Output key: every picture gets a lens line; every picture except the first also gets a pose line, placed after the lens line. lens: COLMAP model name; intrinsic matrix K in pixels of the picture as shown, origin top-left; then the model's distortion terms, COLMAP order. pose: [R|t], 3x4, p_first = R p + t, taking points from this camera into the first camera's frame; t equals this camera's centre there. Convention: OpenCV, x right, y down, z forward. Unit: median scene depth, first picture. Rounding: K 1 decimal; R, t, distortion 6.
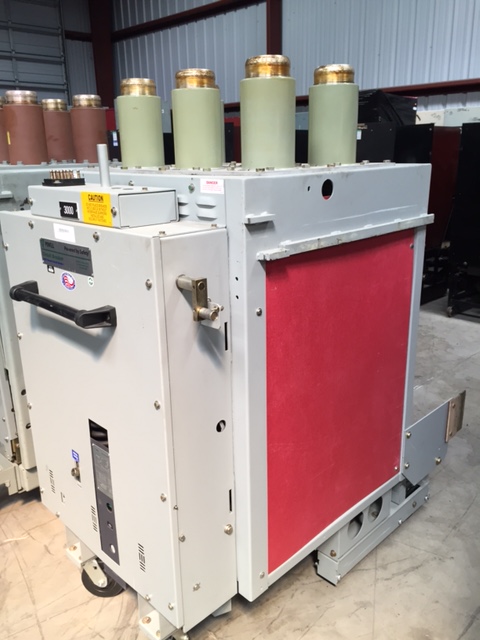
lens RADIAL K [[546.7, 0, 240.0], [0, 546.7, 320.0], [0, 0, 1]] dist [0.082092, -0.114189]
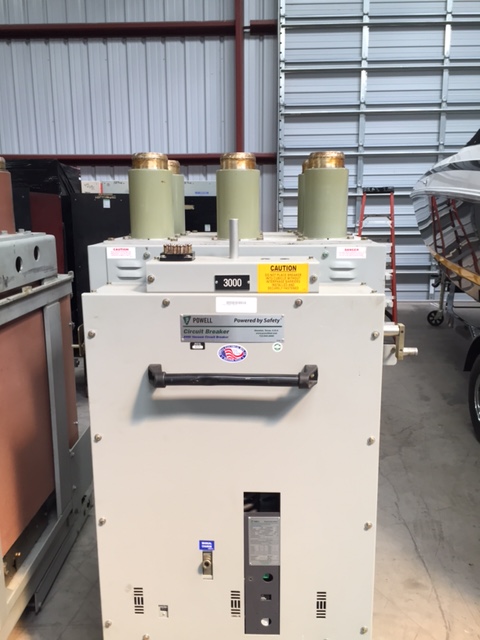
lens RADIAL K [[546.7, 0, 240.0], [0, 546.7, 320.0], [0, 0, 1]] dist [0.082092, -0.114189]
pose [[0.729066, -0.122785, 0.673340, -0.676844], [0.194901, 0.980292, -0.032273, -0.066927], [-0.656107, 0.154763, 0.738628, 0.180289]]
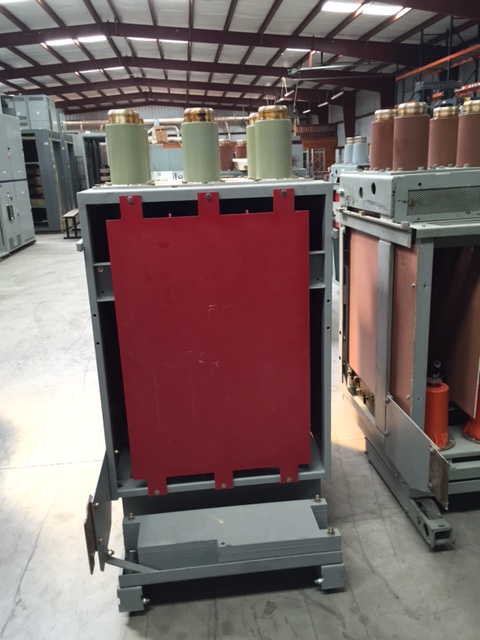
lens RADIAL K [[546.7, 0, 240.0], [0, 546.7, 320.0], [0, 0, 1]] dist [0.082092, -0.114189]
pose [[-0.630798, 0.253421, -0.733398, 0.861515], [-0.183815, 0.869458, 0.458535, -0.533460], [0.753861, 0.424052, -0.501870, 1.632272]]
